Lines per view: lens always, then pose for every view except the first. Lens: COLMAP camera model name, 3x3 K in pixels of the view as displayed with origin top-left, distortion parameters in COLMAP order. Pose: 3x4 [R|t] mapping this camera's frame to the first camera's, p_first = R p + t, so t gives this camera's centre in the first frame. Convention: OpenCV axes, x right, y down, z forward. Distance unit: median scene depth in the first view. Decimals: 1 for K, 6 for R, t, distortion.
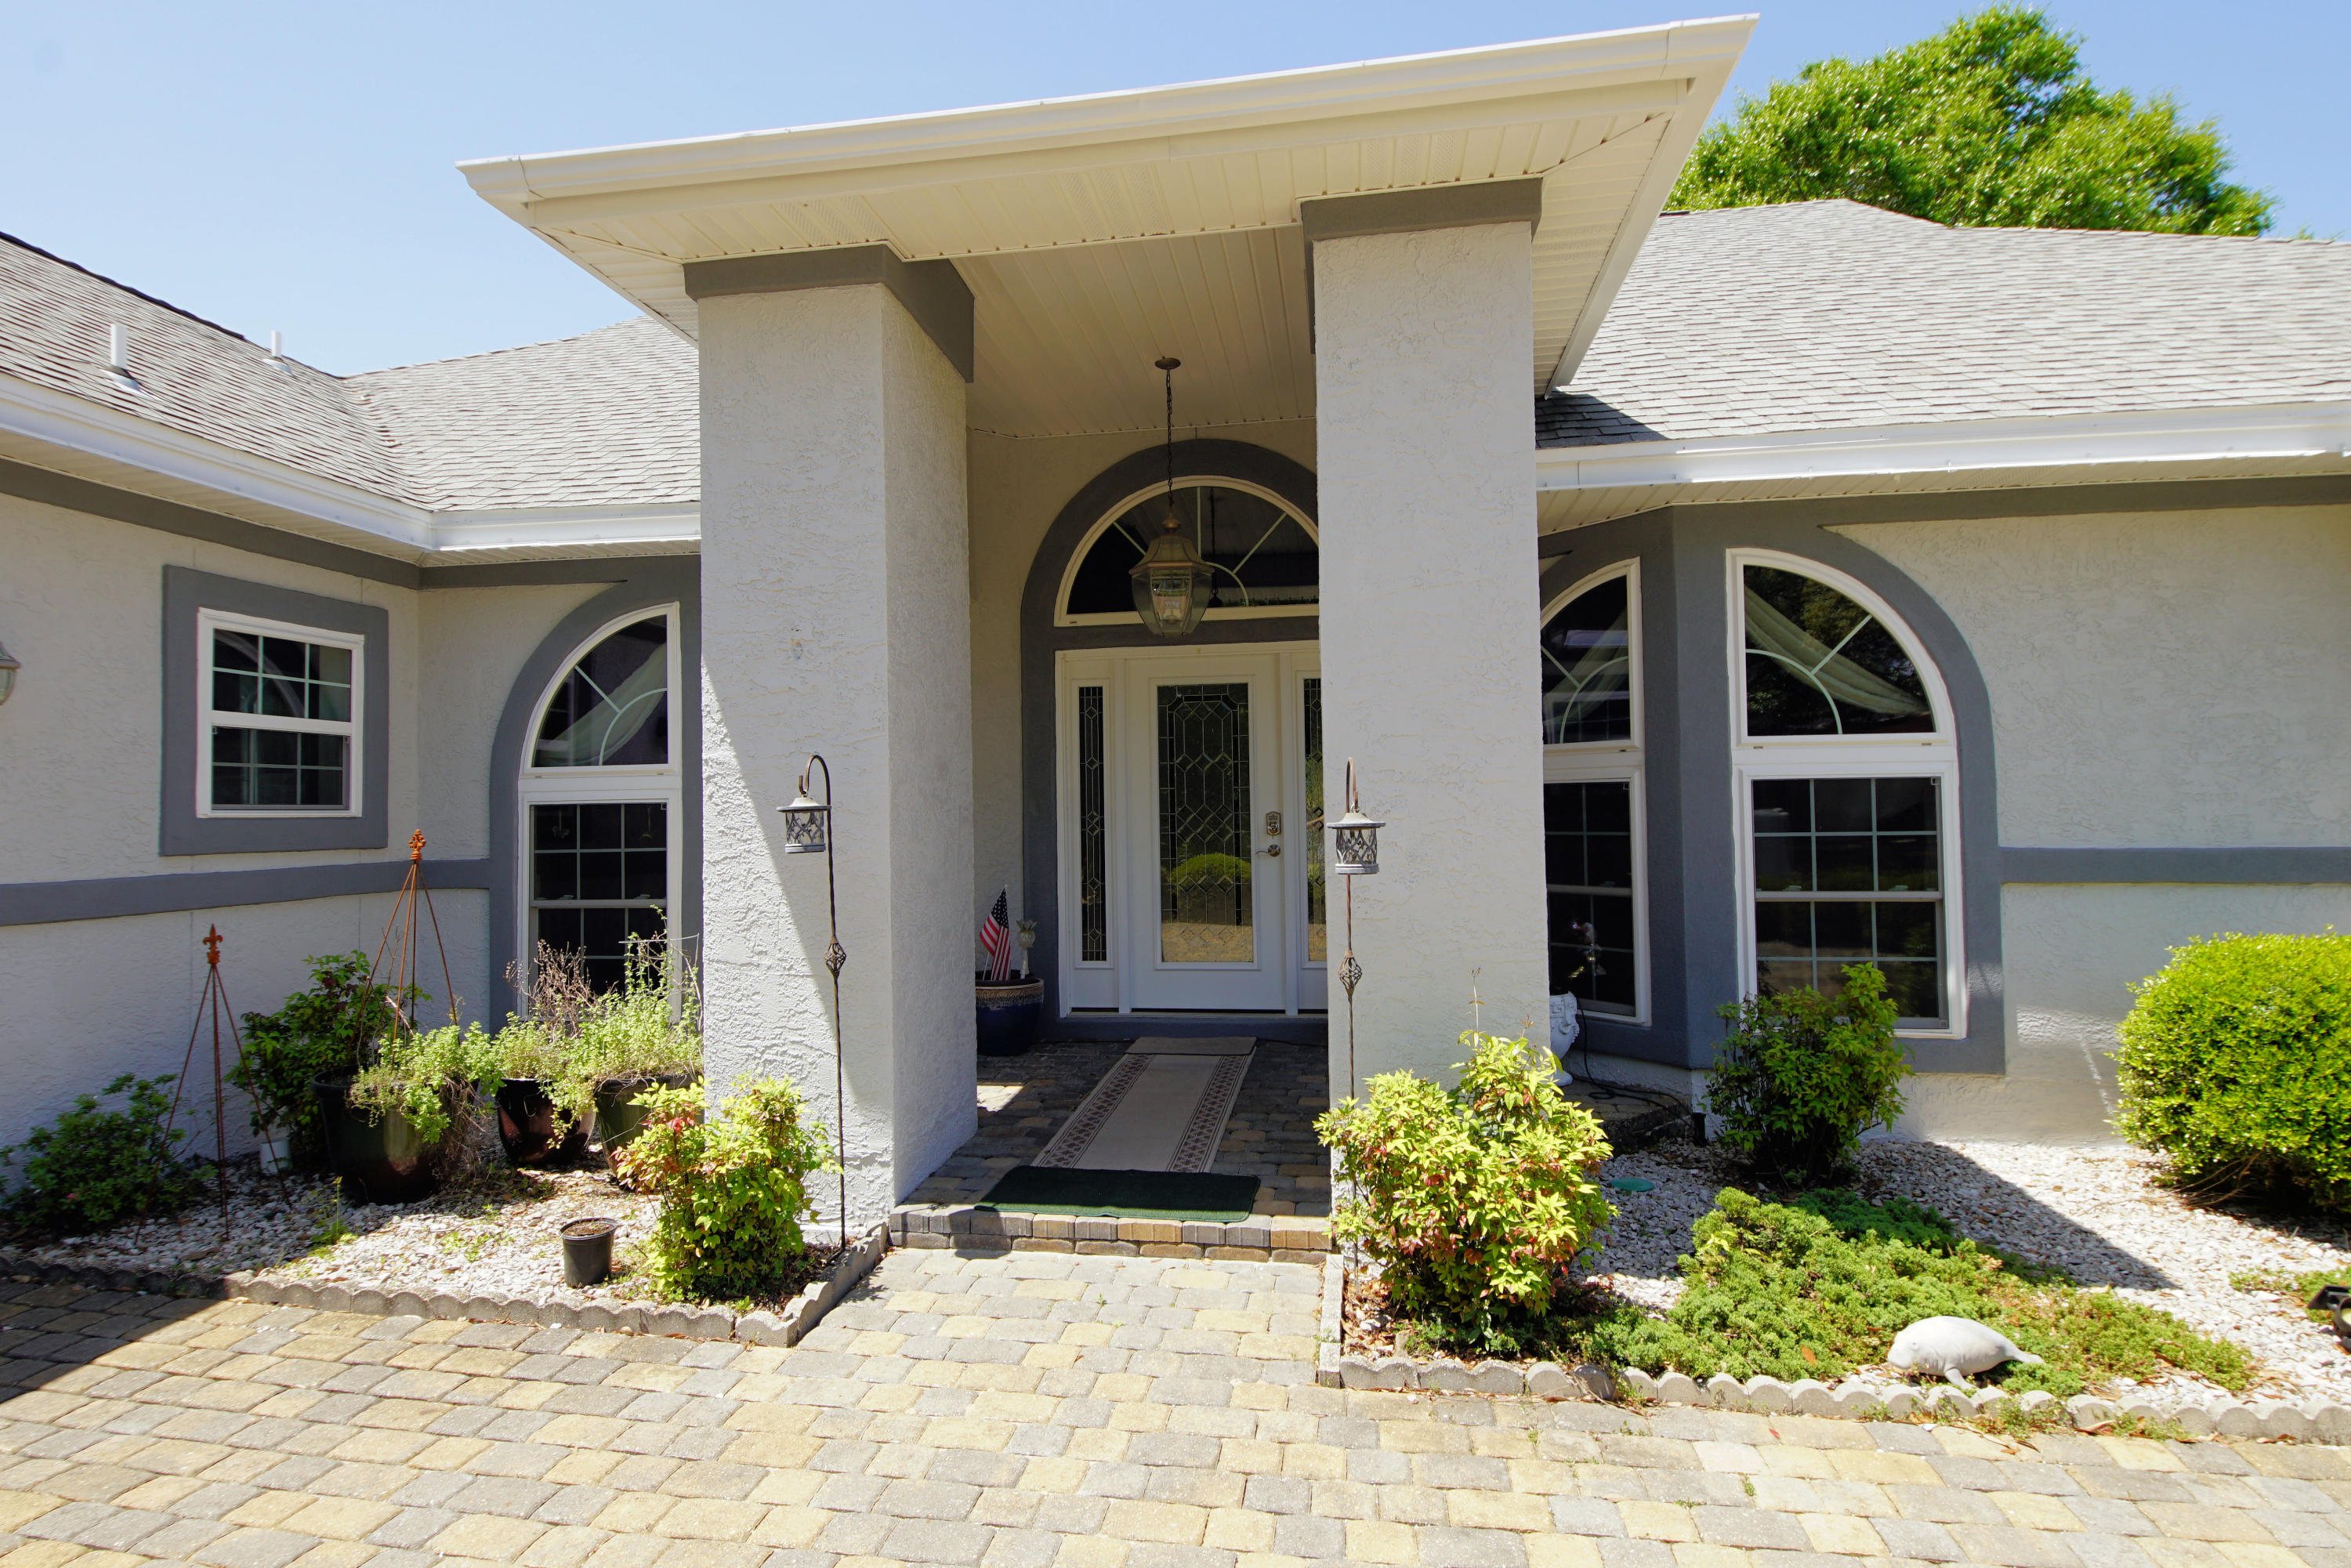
lens RADIAL K [[1250.1, 0, 1128.9], [0, 1250.1, 771.0], [0, 0, 1]] dist [0.019508, -0.021285]
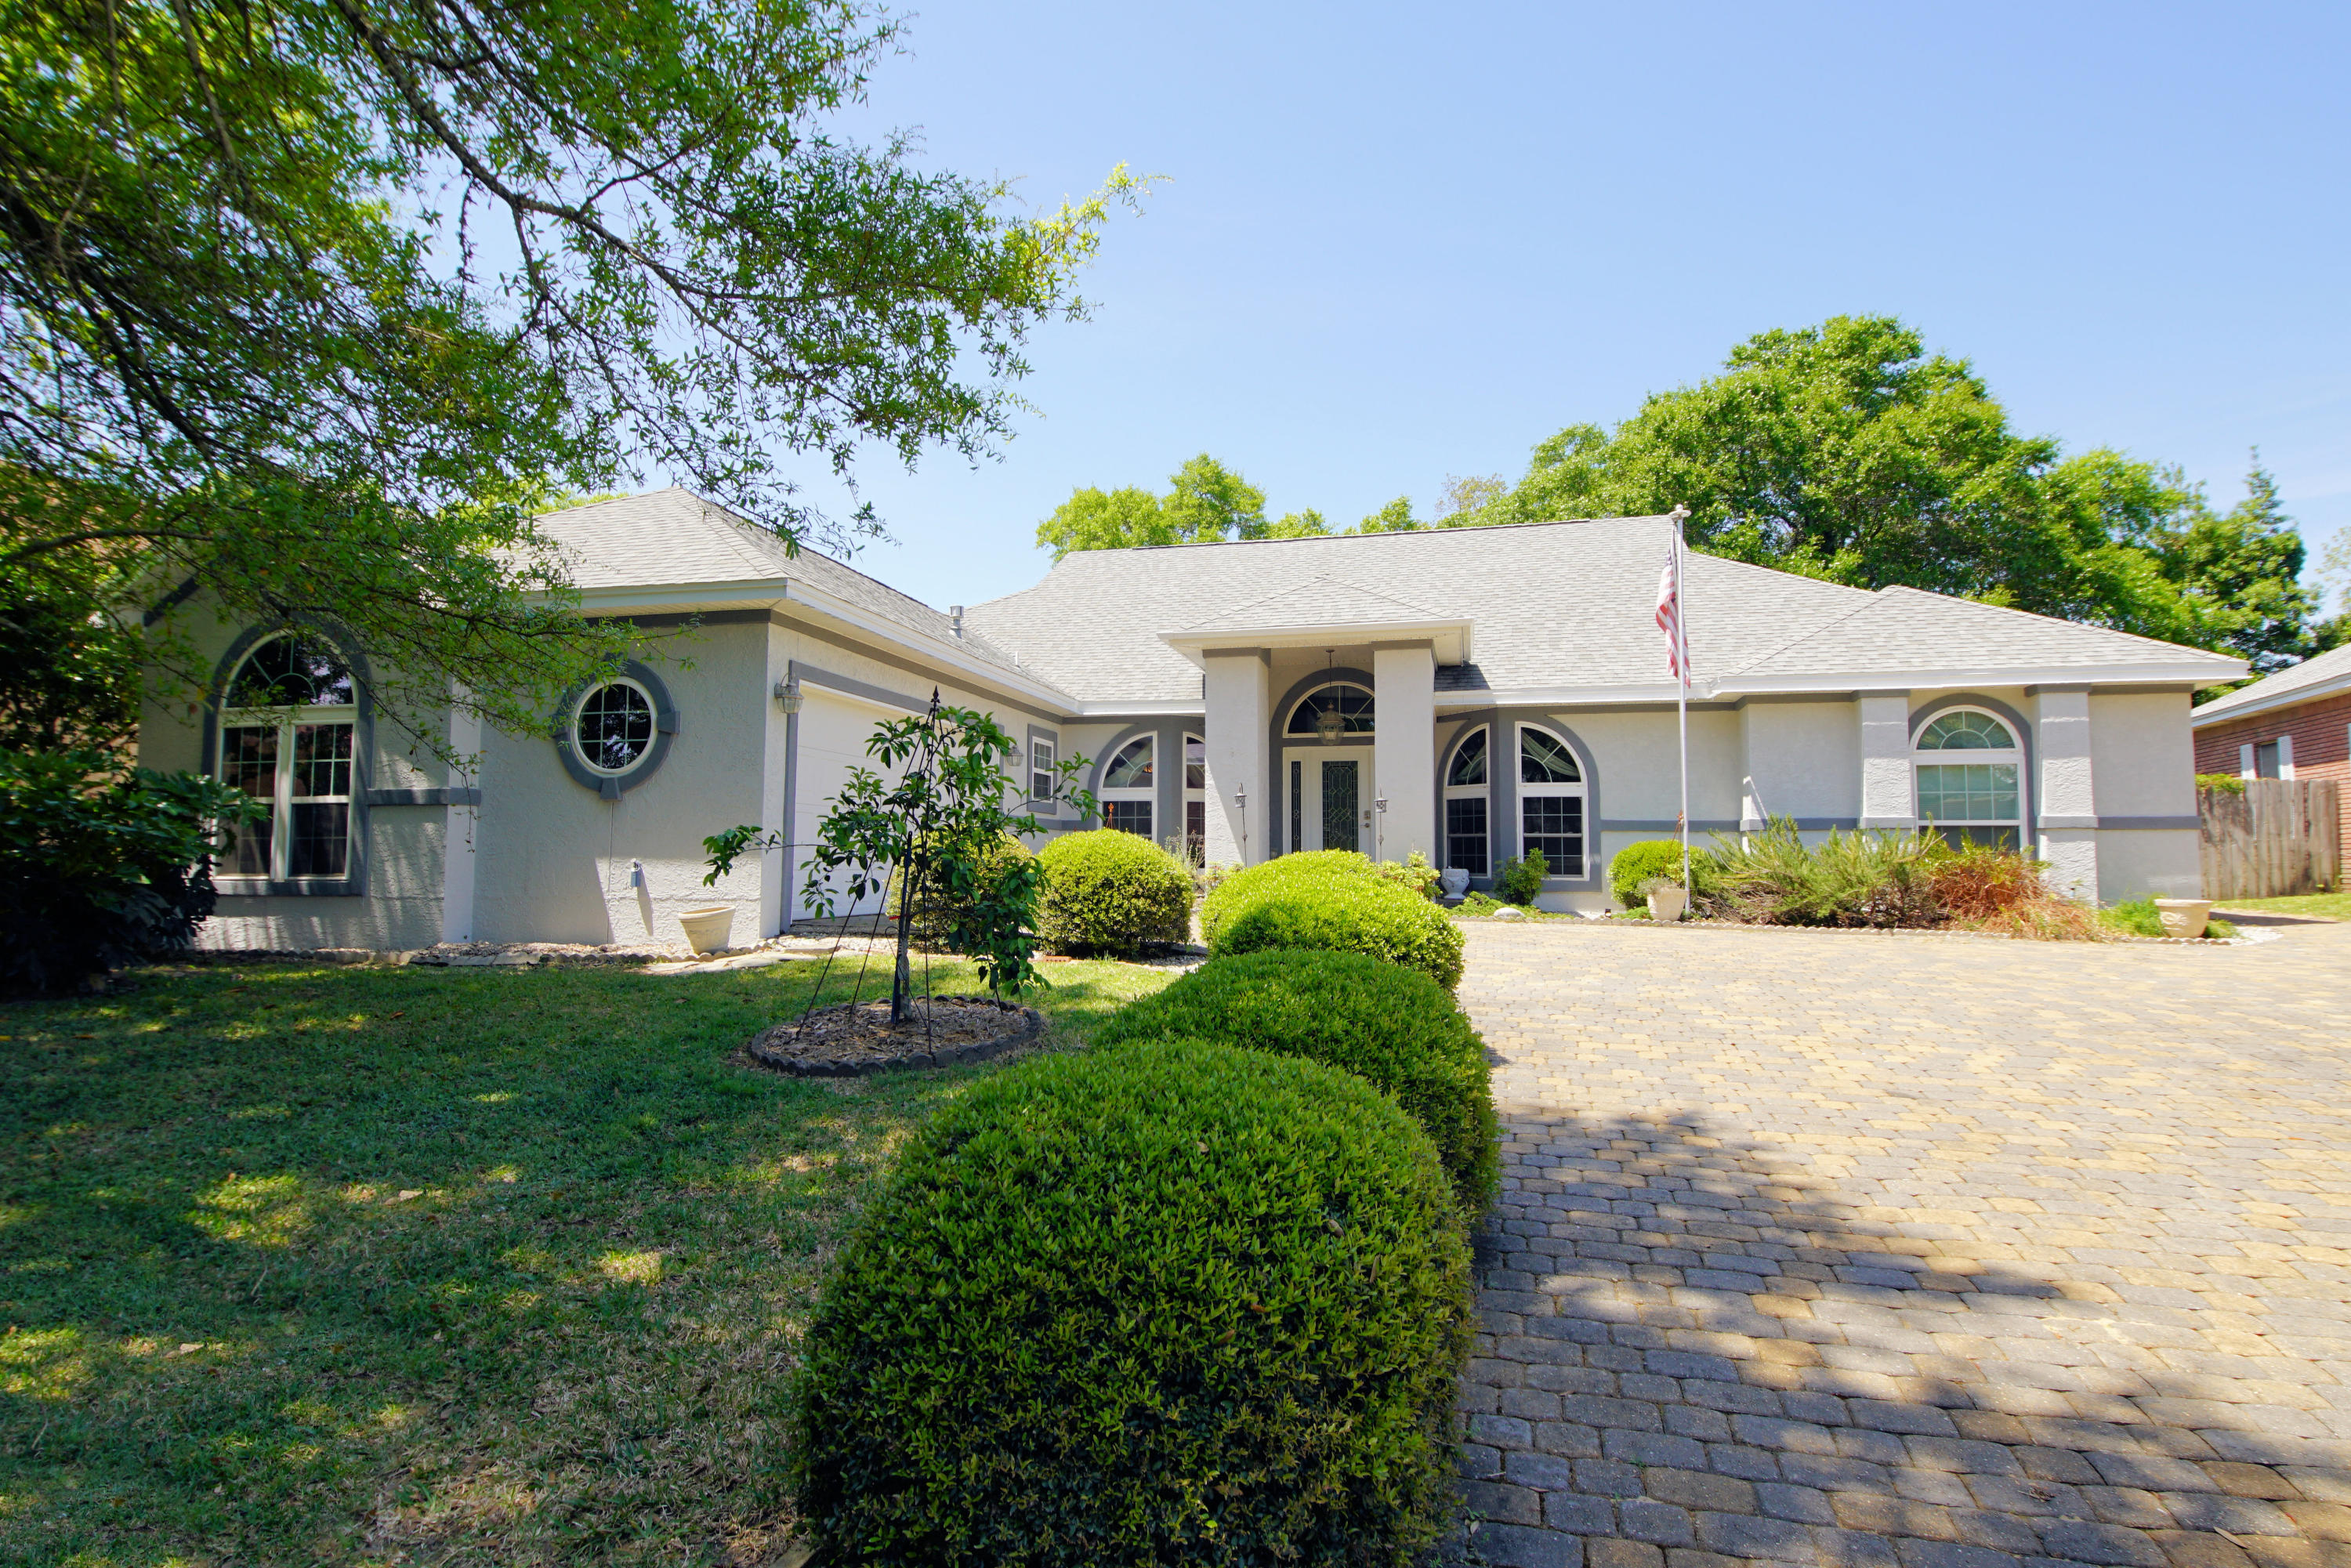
lens RADIAL K [[1250.1, 0, 1153.9], [0, 1250.1, 770.2], [0, 0, 1]] dist [0.019508, -0.021285]
pose [[0.996853, 0.014360, -0.077964, -0.160723], [-0.017646, 0.998977, -0.041626, 0.084614], [0.077287, 0.042871, 0.996087, -2.097368]]
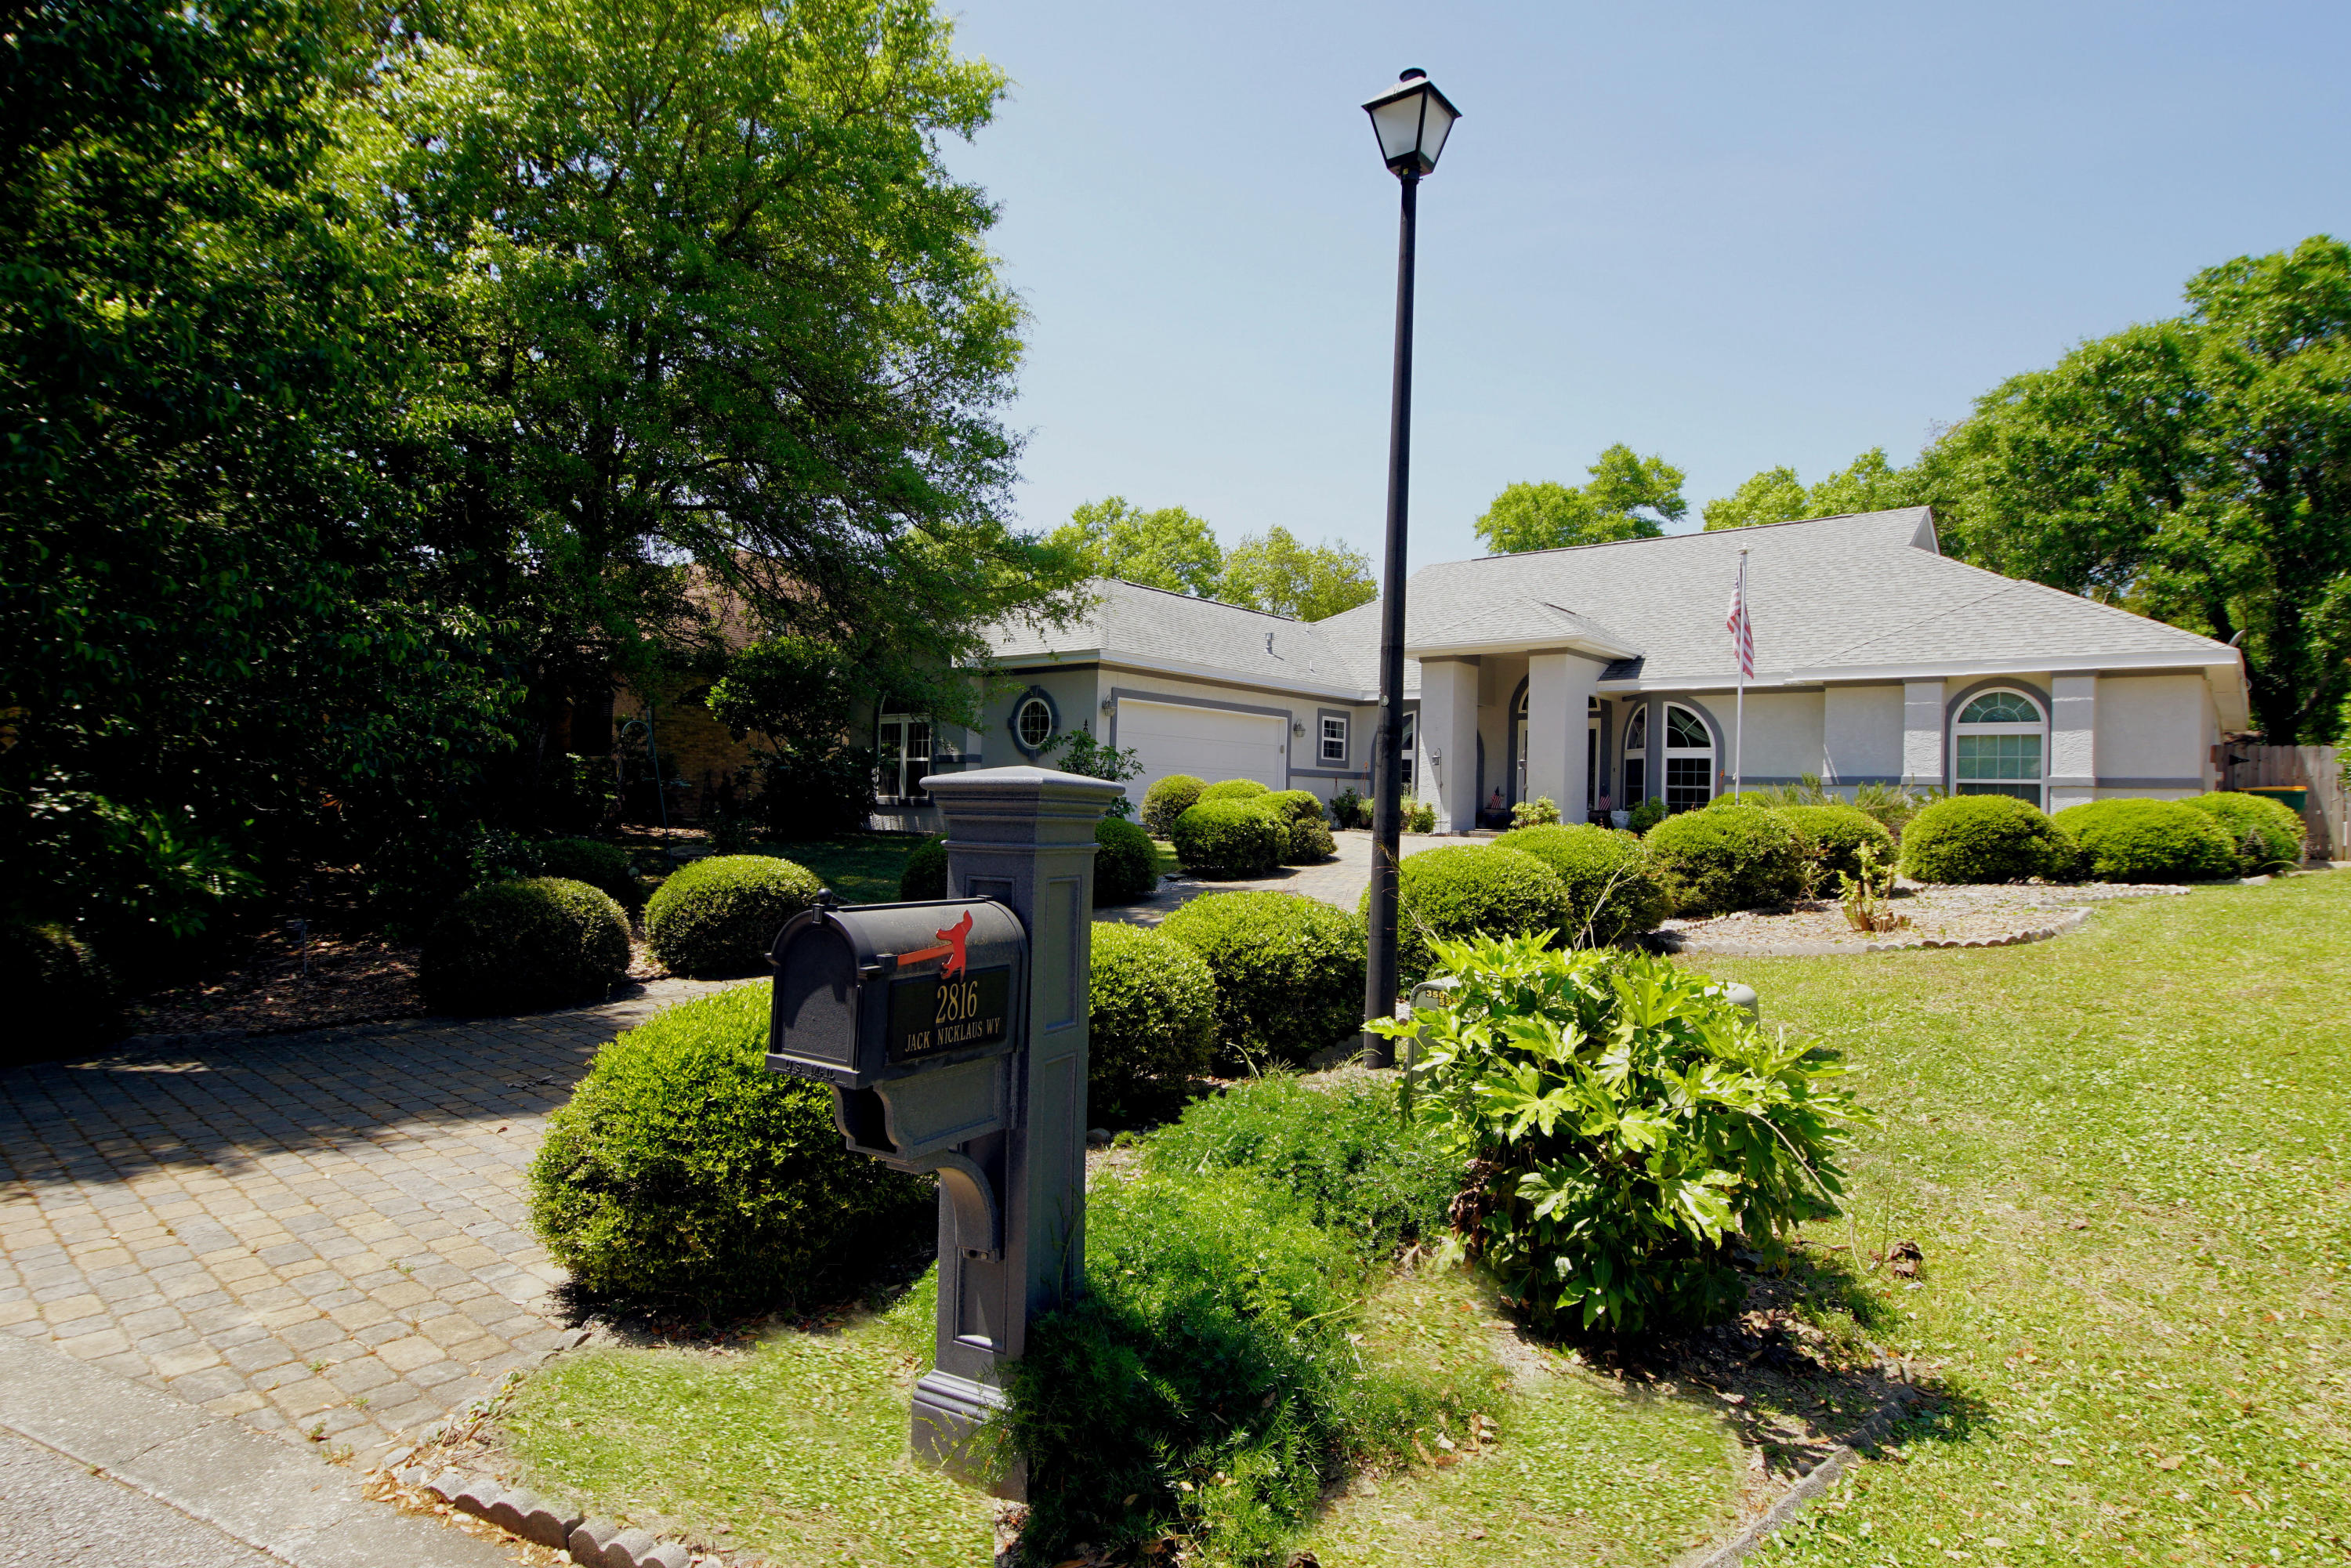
lens RADIAL K [[1250.1, 0, 1174.3], [0, 1250.1, 794.5], [0, 0, 1]] dist [0.019508, -0.021285]
pose [[0.861731, 0.035978, -0.506088, 1.180149], [-0.024705, 0.999275, 0.028973, 0.046661], [0.506763, -0.012464, 0.861995, -3.324290]]
